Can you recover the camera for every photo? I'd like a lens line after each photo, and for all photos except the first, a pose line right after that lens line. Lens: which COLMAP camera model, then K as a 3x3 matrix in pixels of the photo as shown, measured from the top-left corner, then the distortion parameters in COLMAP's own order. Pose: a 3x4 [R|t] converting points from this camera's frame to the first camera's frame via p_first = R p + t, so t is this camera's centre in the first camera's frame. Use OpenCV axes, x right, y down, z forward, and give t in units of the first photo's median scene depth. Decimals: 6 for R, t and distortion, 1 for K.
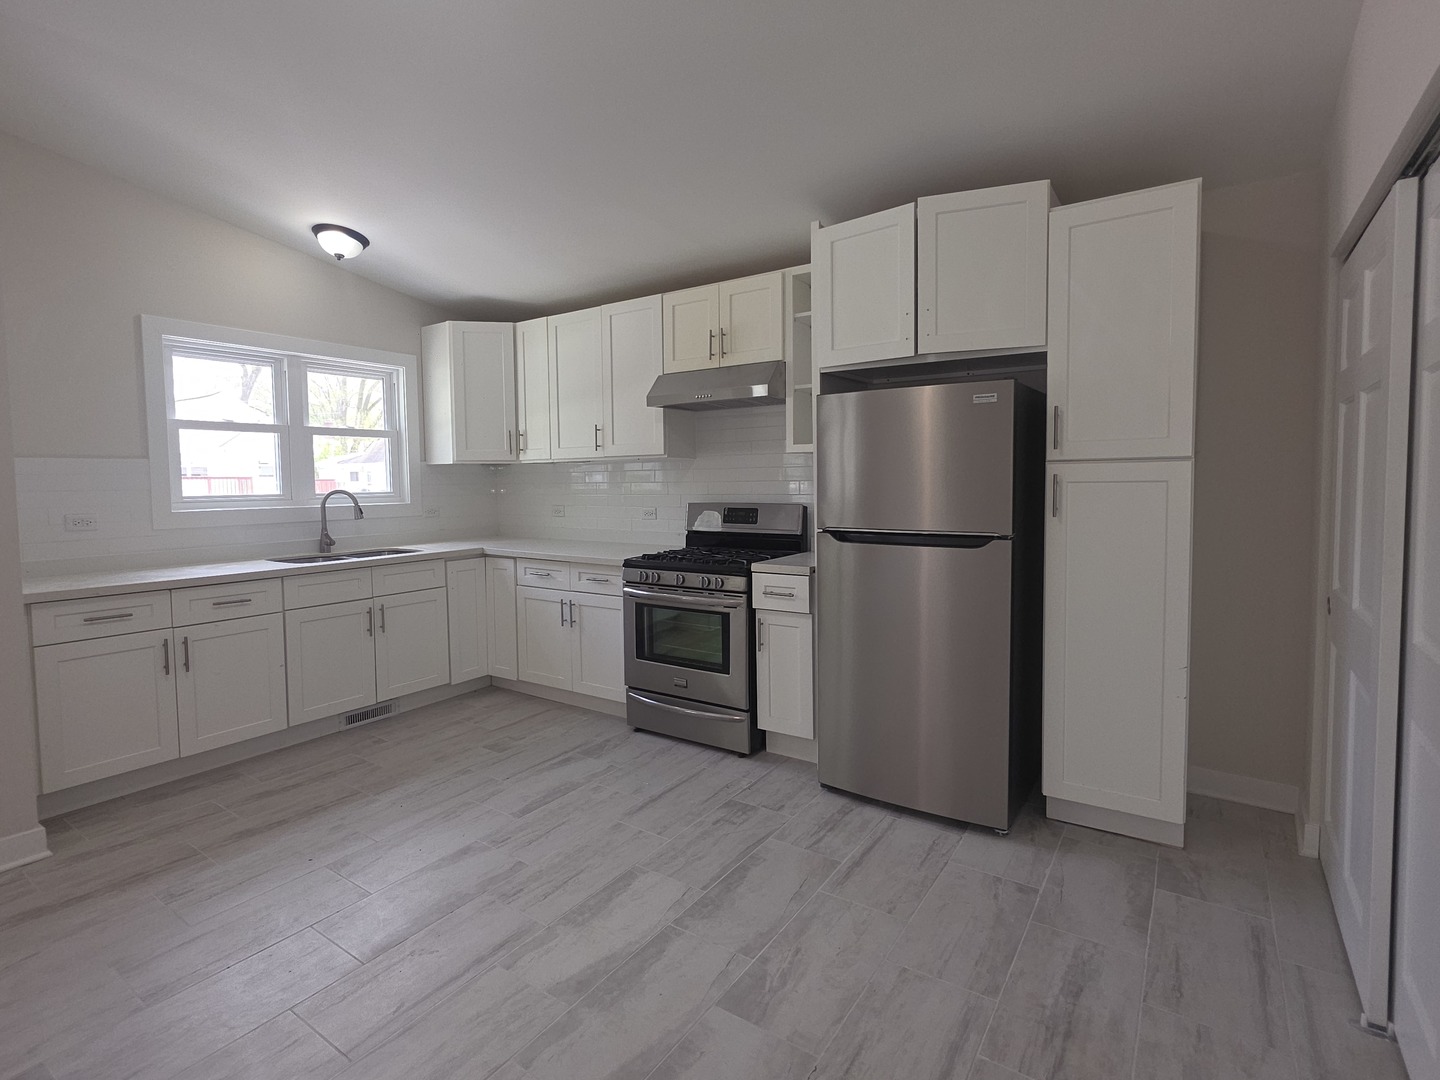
lens RADIAL K [[716.7, 0, 711.2], [0, 716.7, 522.5], [0, 0, 1]] dist [0.002829, -0.001422]
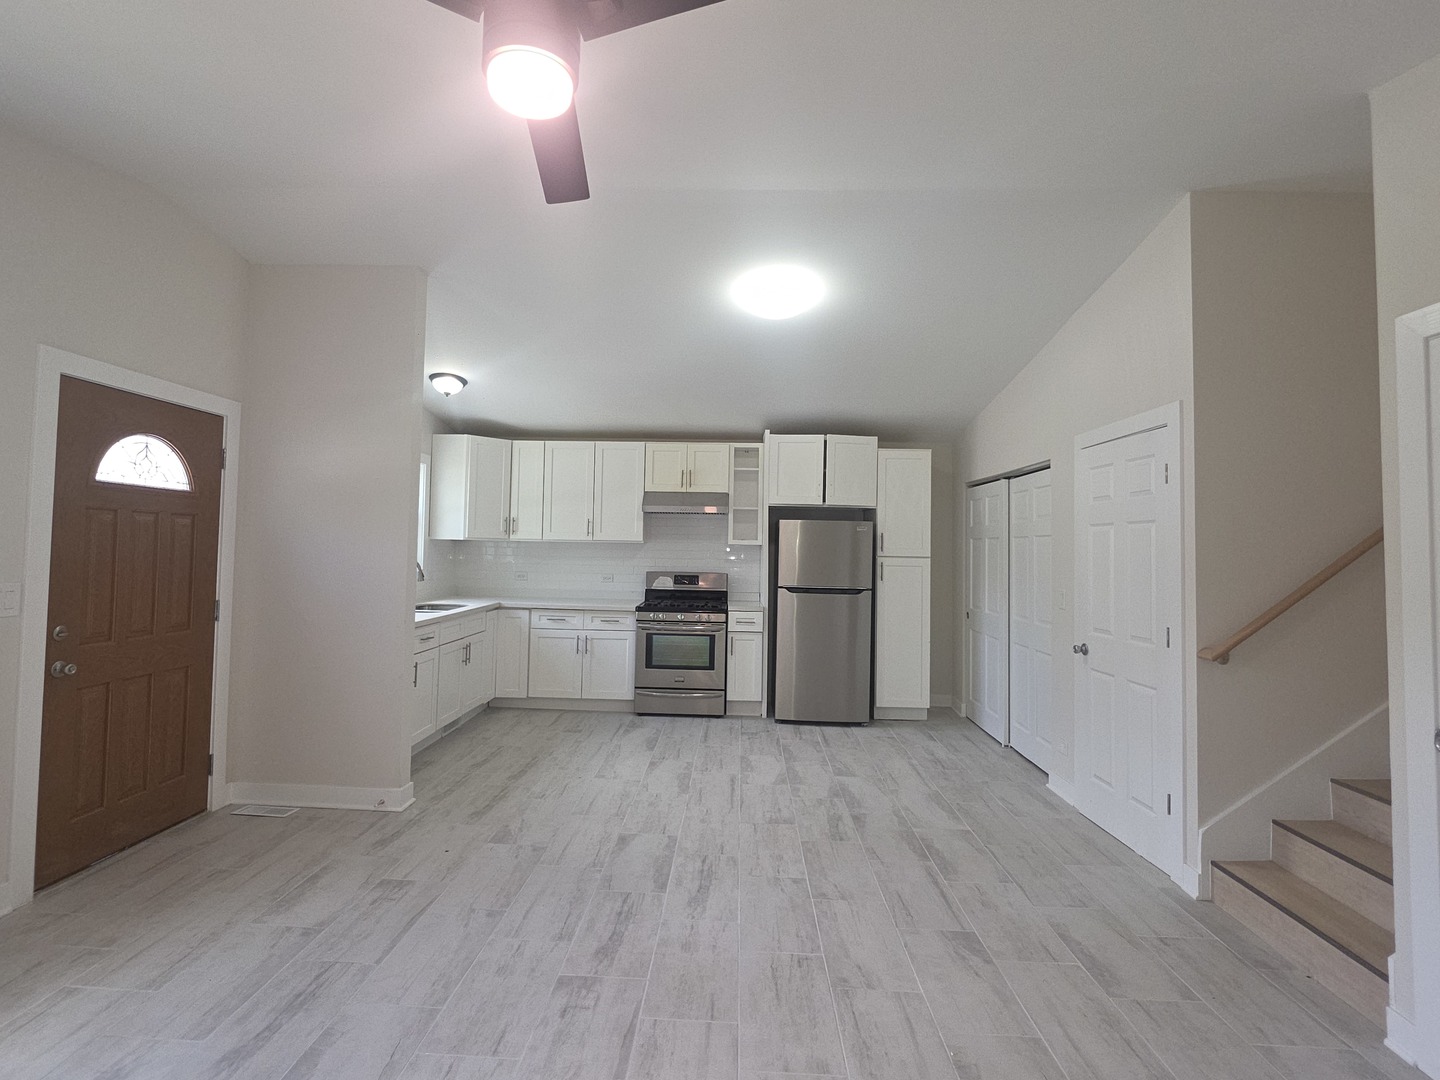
lens RADIAL K [[716.7, 0, 711.2], [0, 716.7, 522.5], [0, 0, 1]] dist [0.002829, -0.001422]
pose [[0.846228, 0.047173, 0.530728, -0.888506], [0.001997, 0.995785, -0.091692, 0.011822], [-0.532817, 0.078652, 0.842567, -0.484433]]
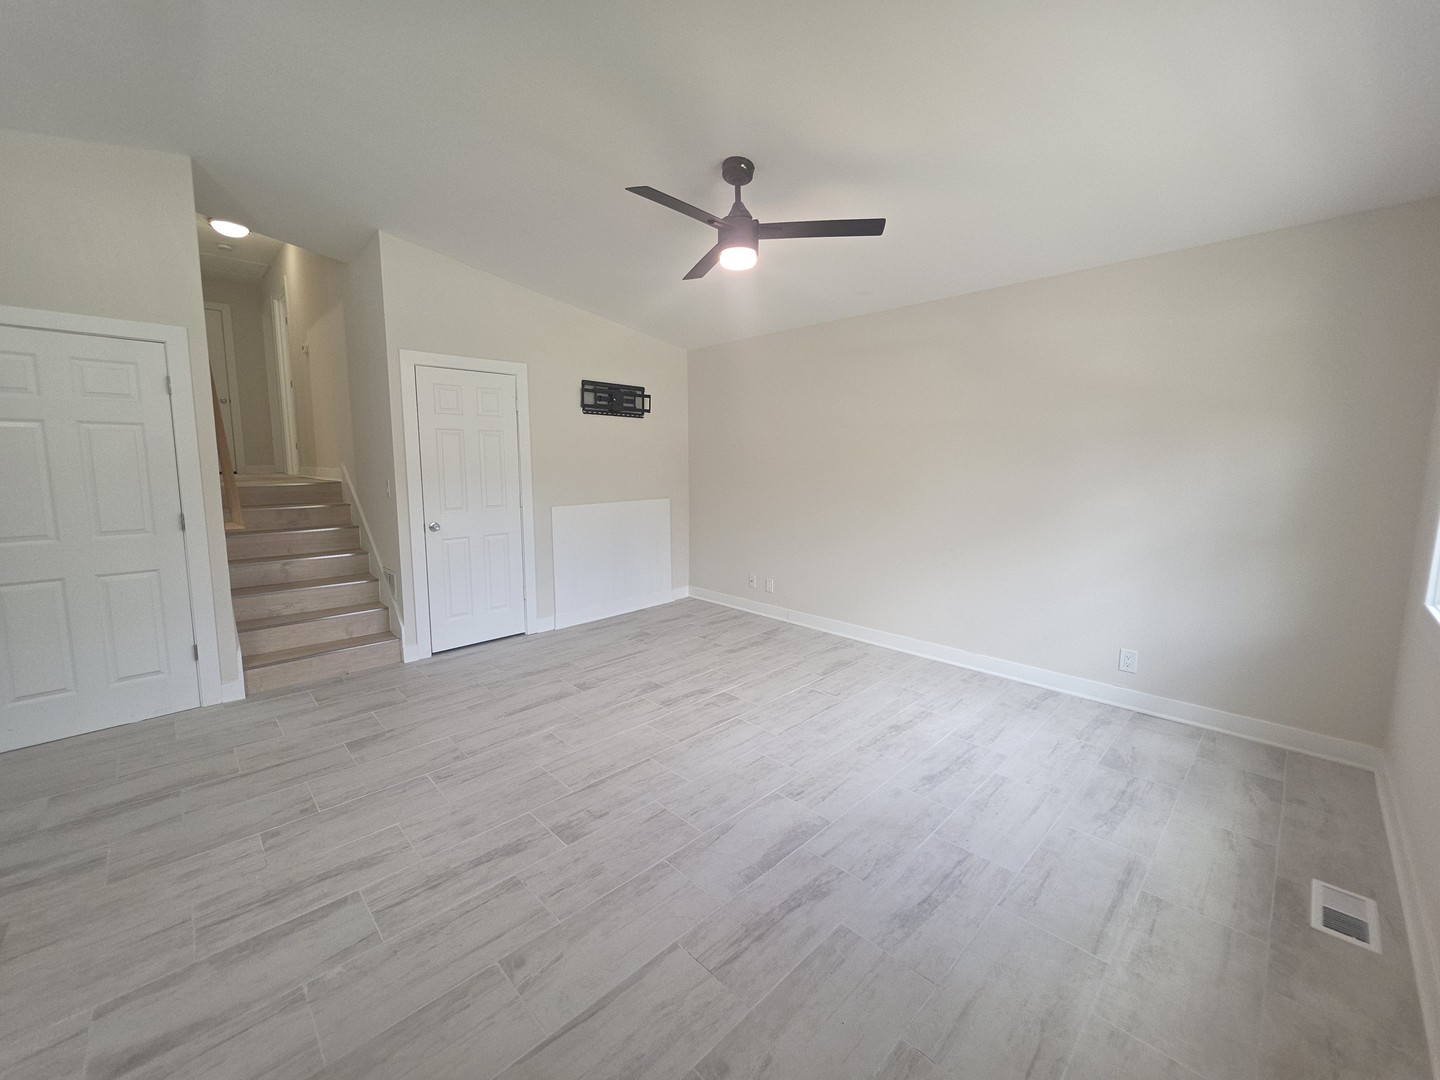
lens RADIAL K [[576.1, 0, 712.3], [0, 576.1, 523.7], [0, 0, 1]] dist [0.000784, -0.000299]
pose [[-0.979106, -0.011670, 0.203016, -0.895958], [0.021580, 0.986751, 0.160798, -0.049363], [-0.202203, 0.161819, -0.965882, 0.684941]]
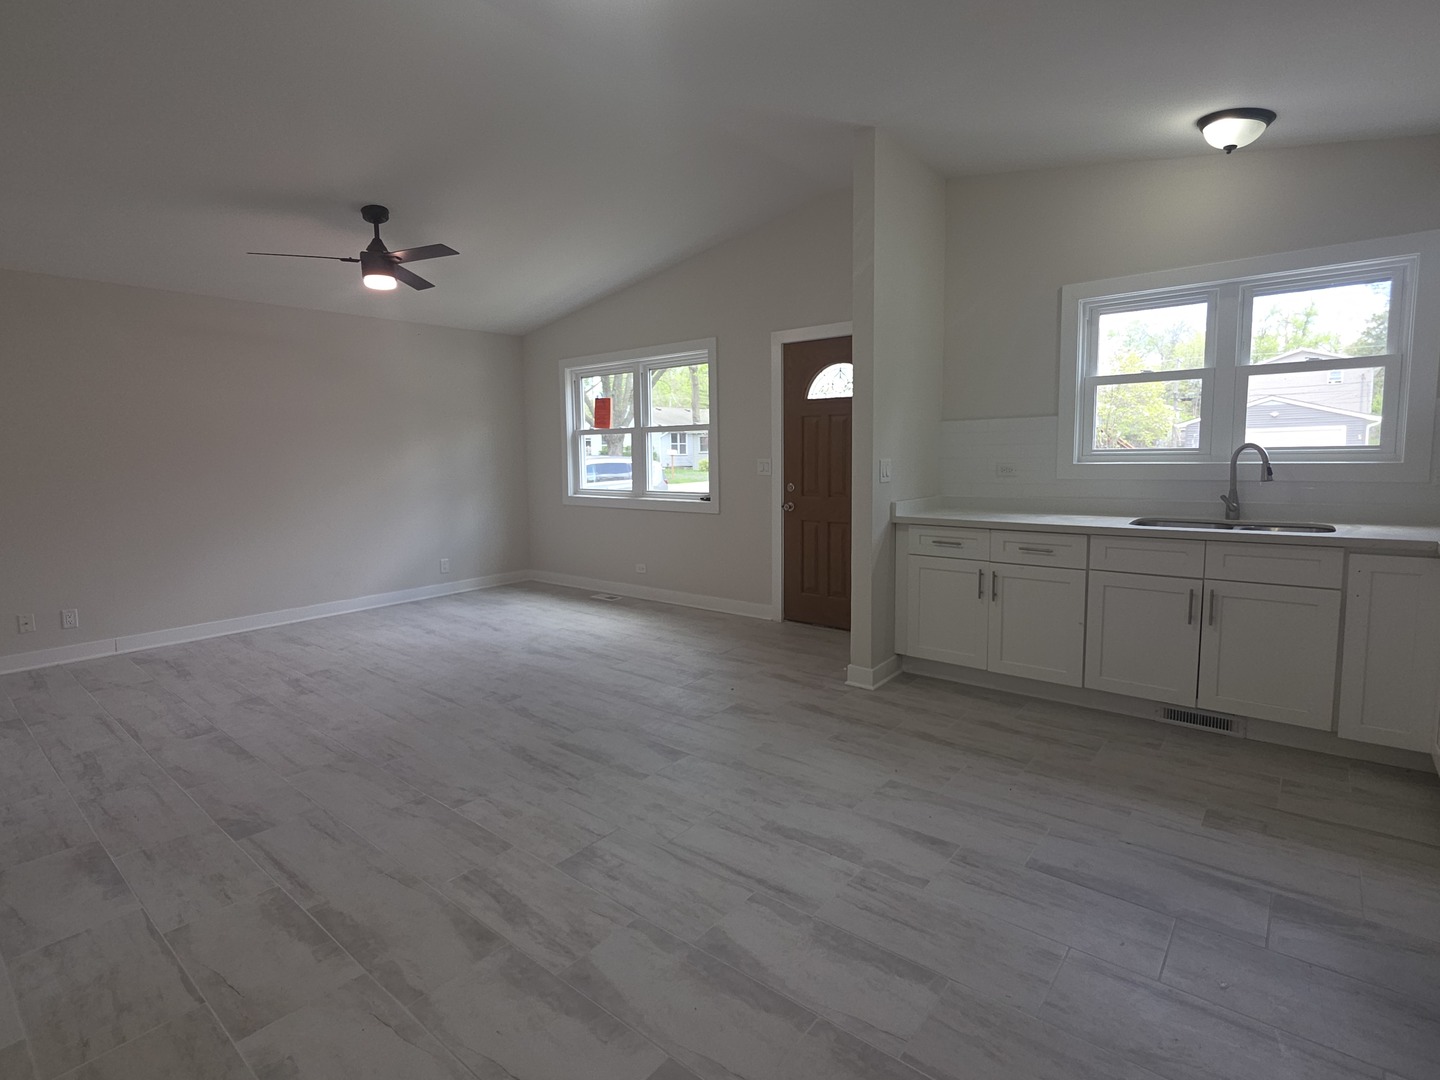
lens RADIAL K [[716.7, 0, 711.2], [0, 716.7, 522.5], [0, 0, 1]] dist [0.002829, -0.001422]
pose [[-0.095295, 0.114453, -0.988848, 0.402855], [-0.037129, 0.992268, 0.118427, -0.035943], [0.994756, 0.048000, -0.090309, 0.566809]]
